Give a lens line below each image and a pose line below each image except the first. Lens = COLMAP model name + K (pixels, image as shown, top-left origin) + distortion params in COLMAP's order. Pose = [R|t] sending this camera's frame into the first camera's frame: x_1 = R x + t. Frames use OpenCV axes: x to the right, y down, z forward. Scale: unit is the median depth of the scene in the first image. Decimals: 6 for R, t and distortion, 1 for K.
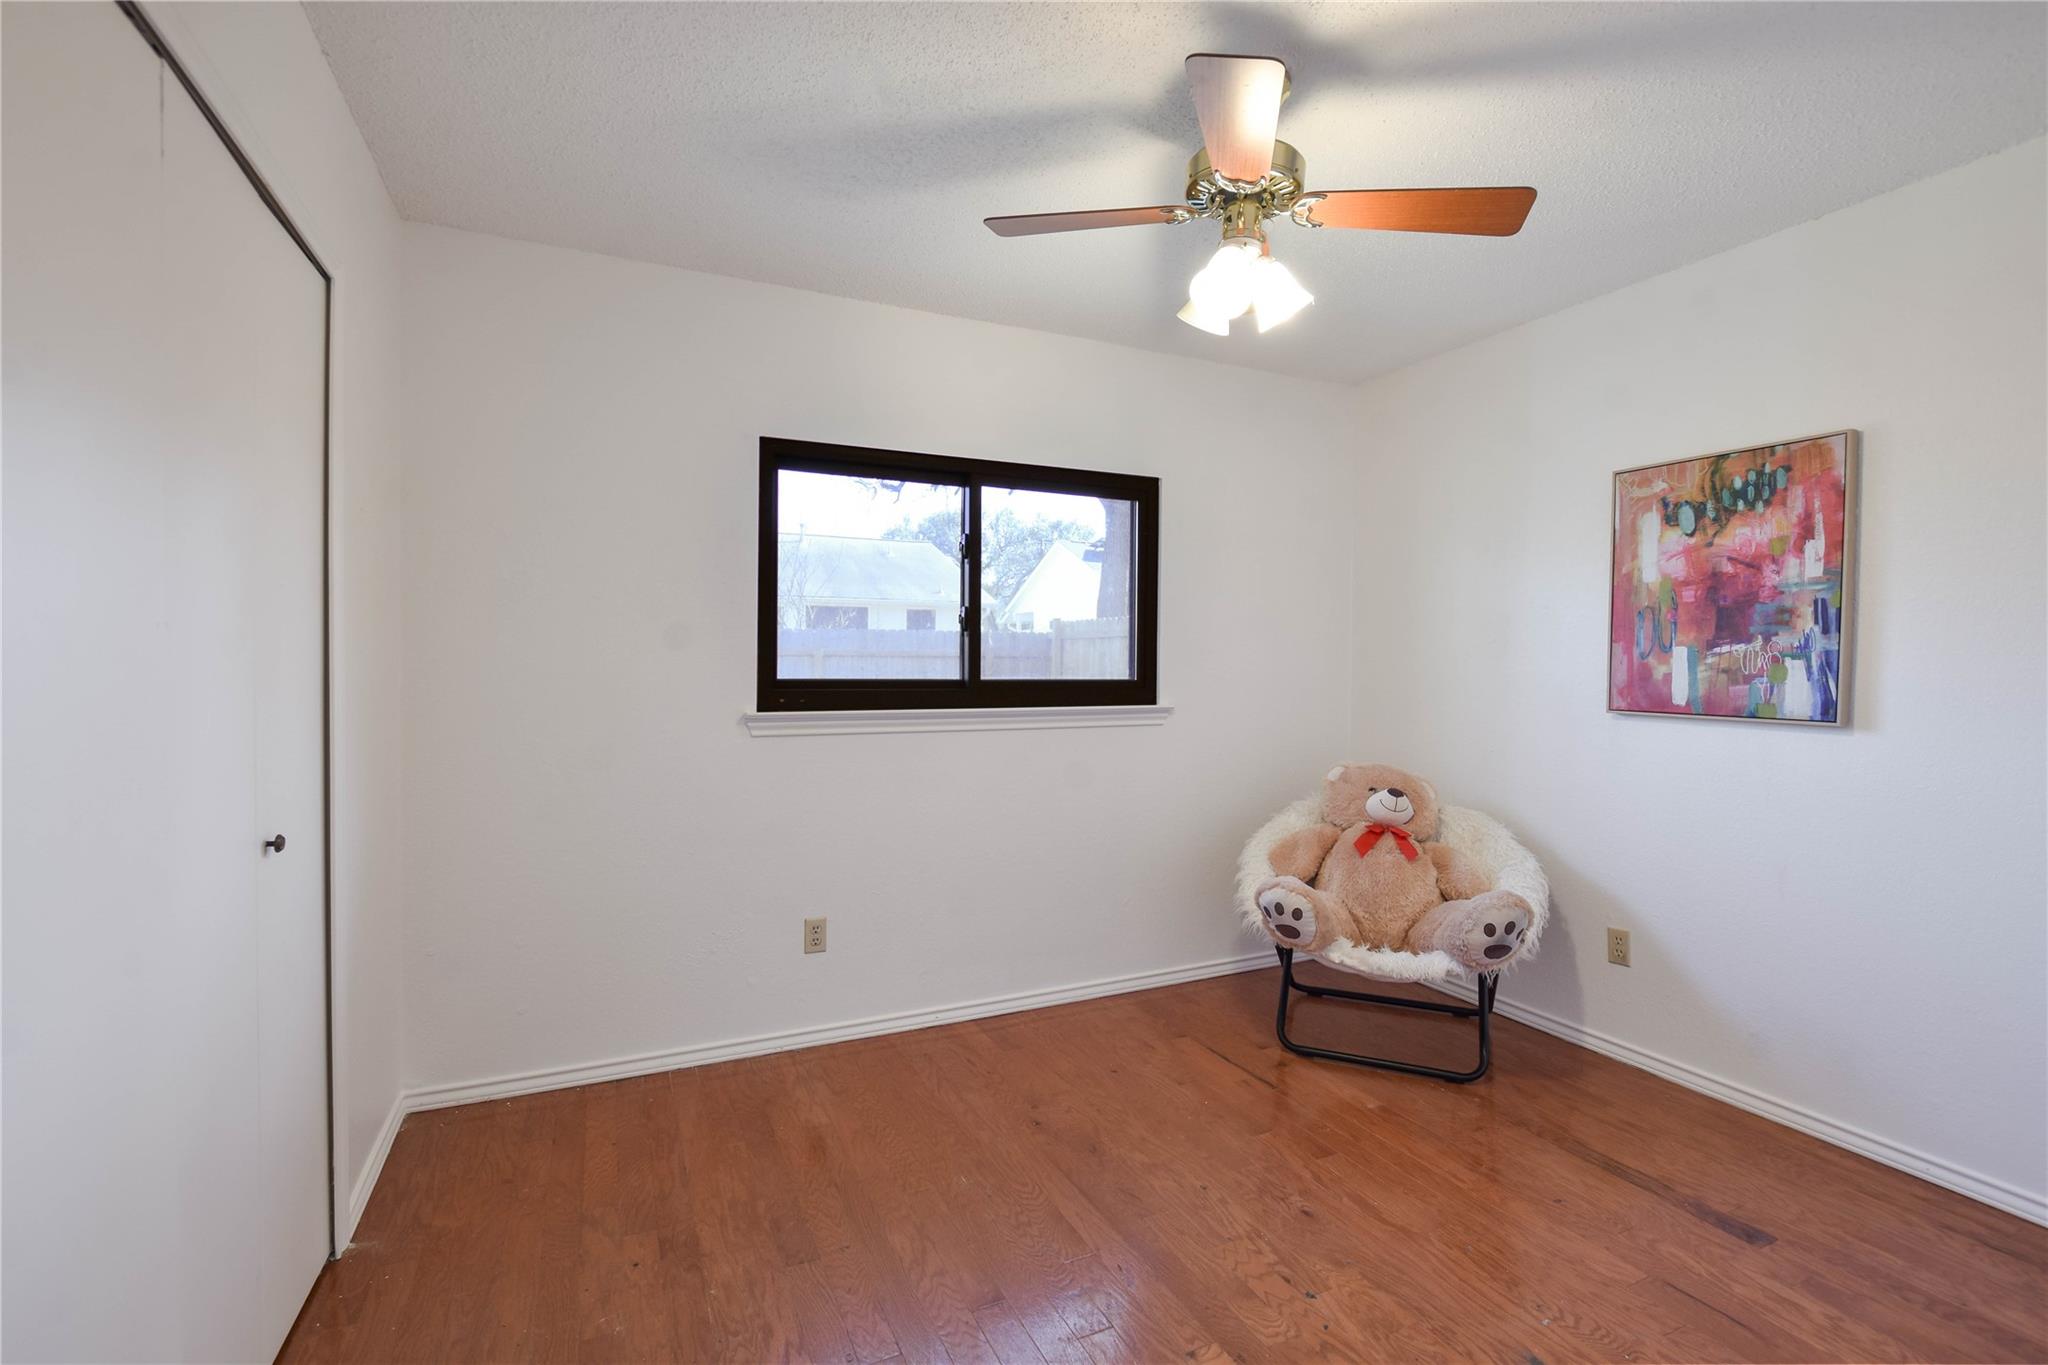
lens RADIAL K [[910.9, 0, 1024.0], [0, 910.9, 682.5], [0, 0, 1]] dist [-0.015581, 0.000254]
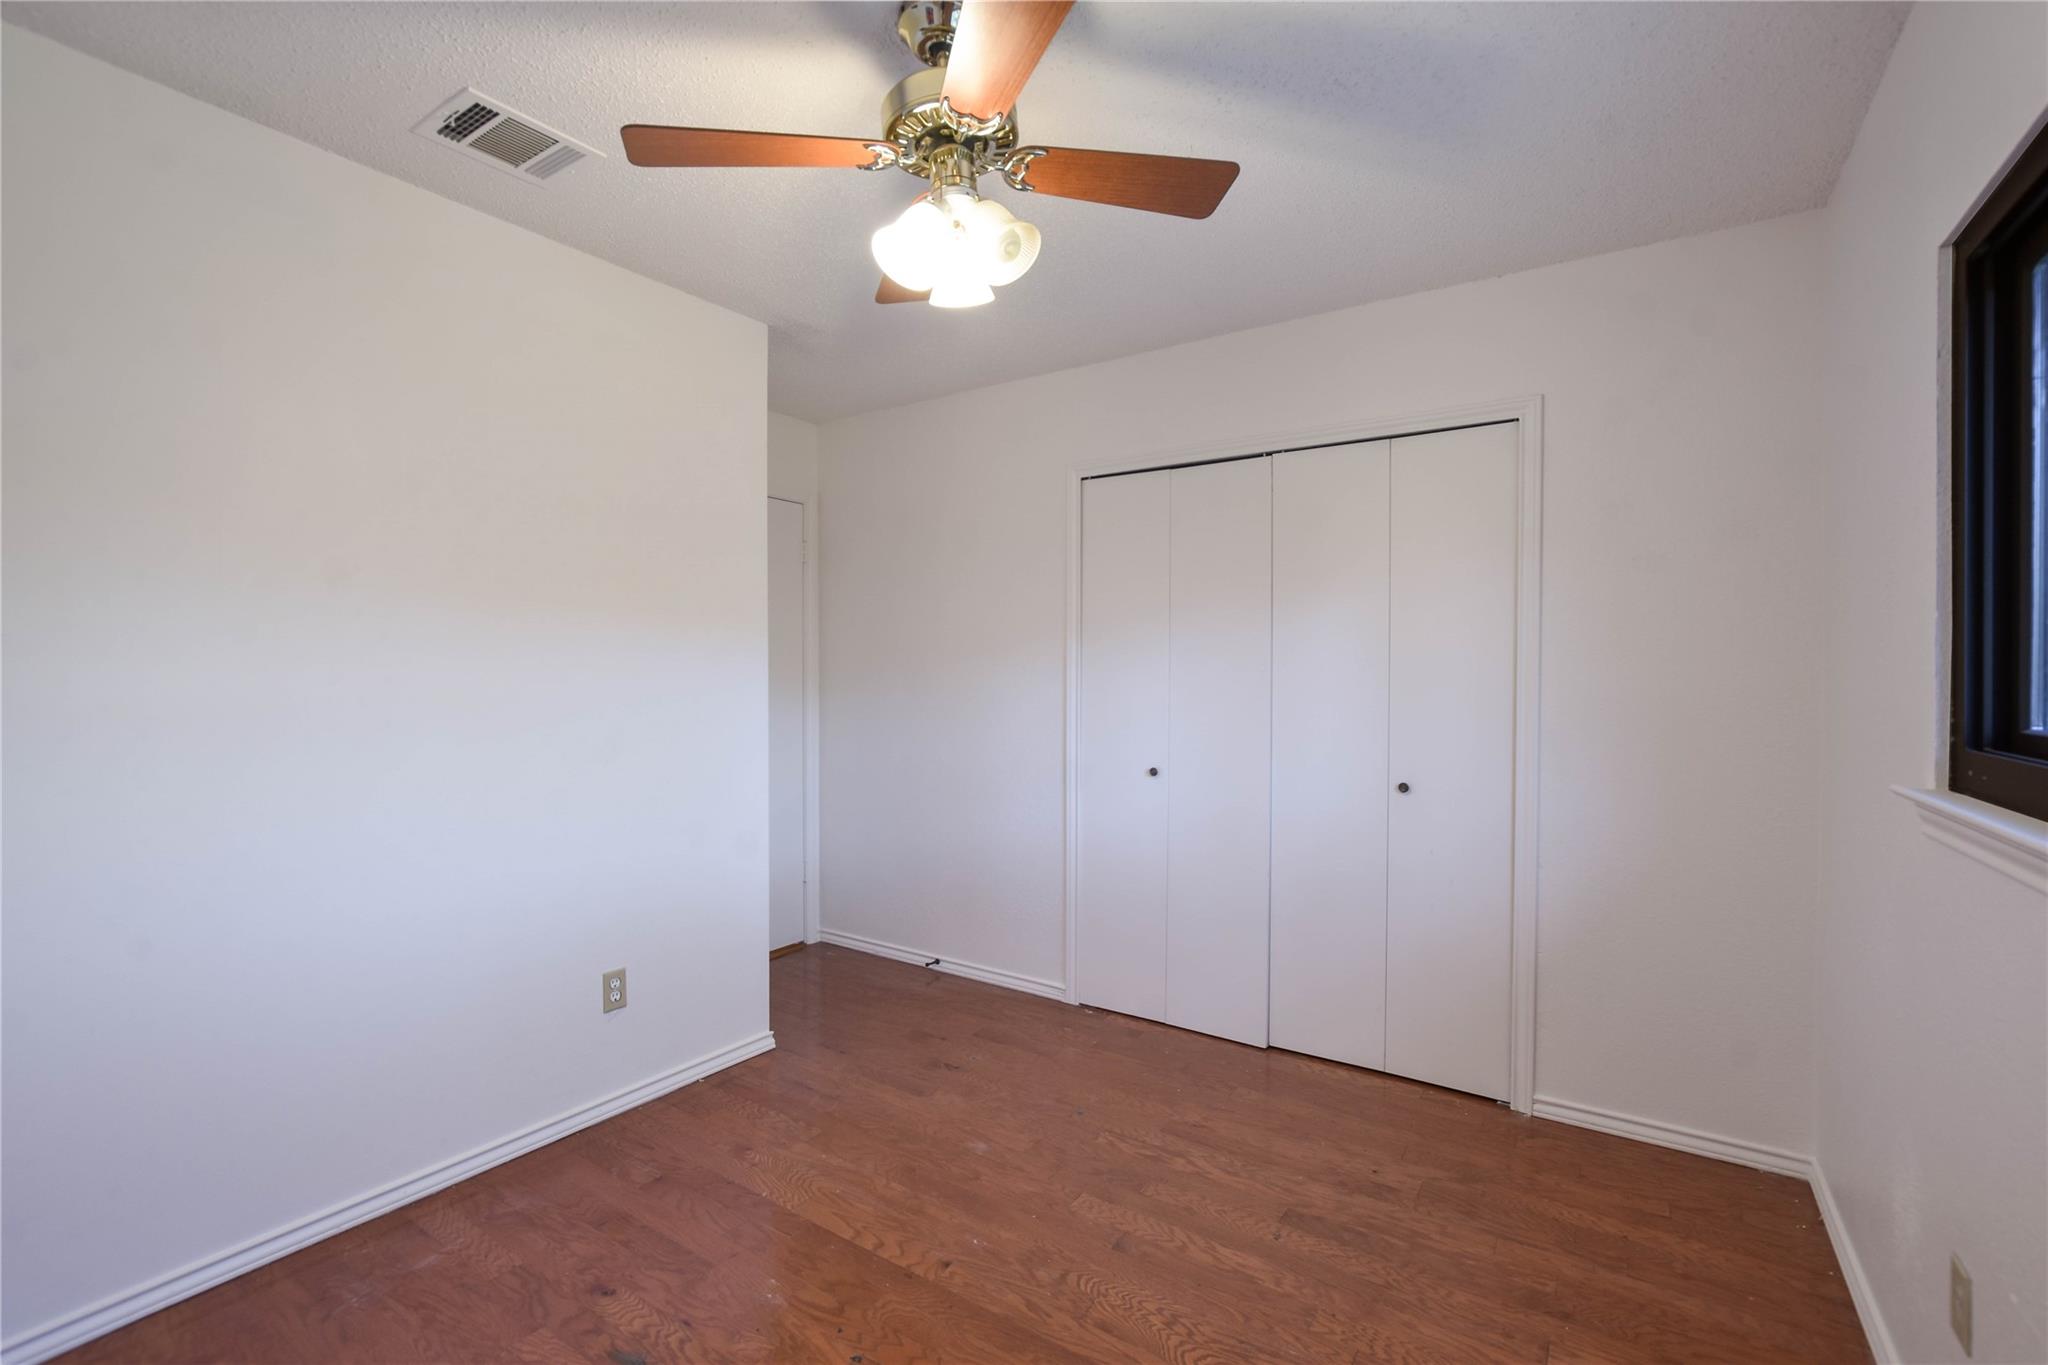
lens RADIAL K [[910.9, 0, 1024.0], [0, 910.9, 682.5], [0, 0, 1]] dist [-0.015581, 0.000254]
pose [[-0.860017, -0.005594, -0.510235, 0.676450], [-0.018624, 0.999618, 0.020432, -0.049600], [0.509926, 0.027075, -0.859792, 1.952162]]
